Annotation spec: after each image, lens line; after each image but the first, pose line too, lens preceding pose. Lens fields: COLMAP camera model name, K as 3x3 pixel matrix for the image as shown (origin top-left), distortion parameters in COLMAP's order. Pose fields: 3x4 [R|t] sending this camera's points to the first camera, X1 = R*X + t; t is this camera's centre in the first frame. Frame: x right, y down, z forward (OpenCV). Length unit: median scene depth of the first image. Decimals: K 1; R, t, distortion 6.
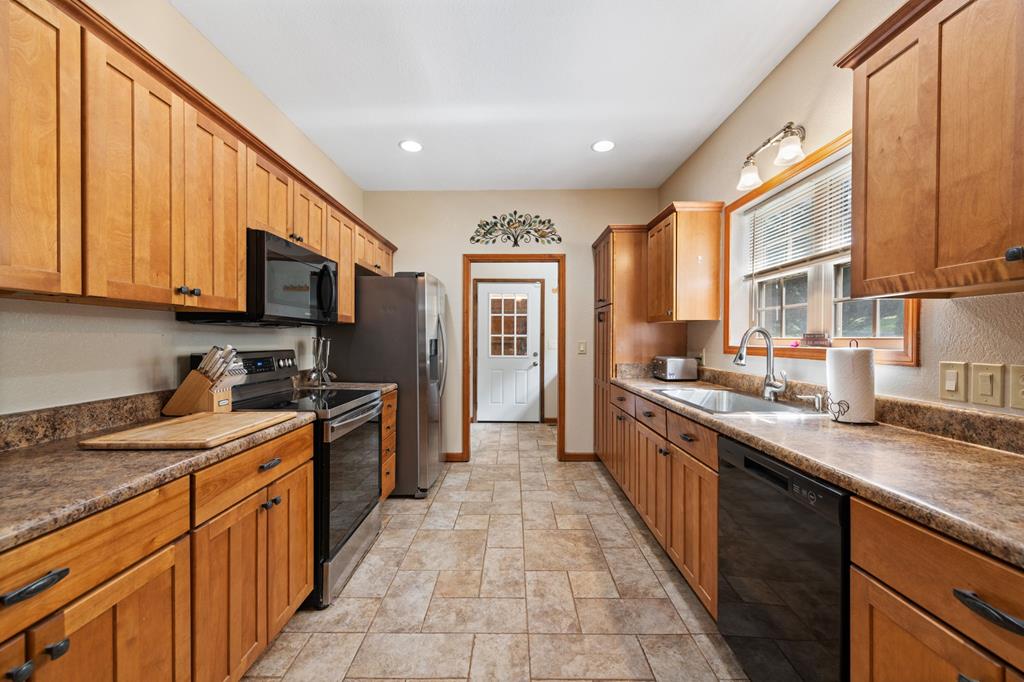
lens RADIAL K [[401.0, 0, 509.3], [0, 401.0, 341.2], [0, 0, 1]] dist [0.009525, -0.003594]
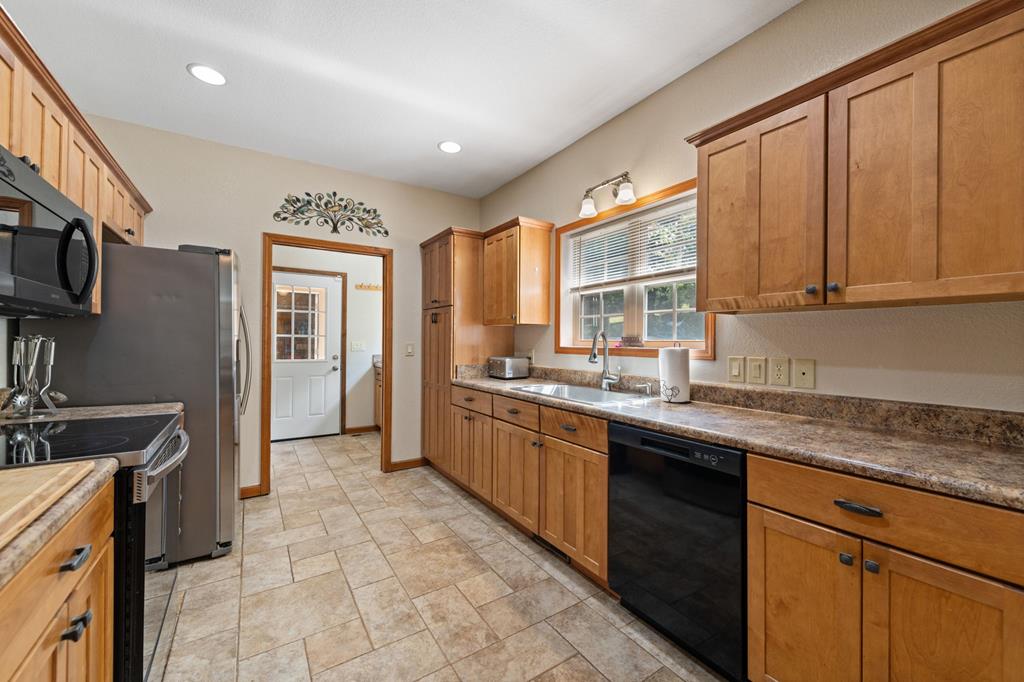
lens RADIAL K [[401.0, 0, 511.6], [0, 401.0, 339.4], [0, 0, 1]] dist [0.009525, -0.003594]
pose [[0.831799, 0.005677, 0.555048, -0.213953], [-0.001281, 0.999965, -0.008308, 0.000057], [-0.555076, 0.006200, 0.831777, 0.099949]]
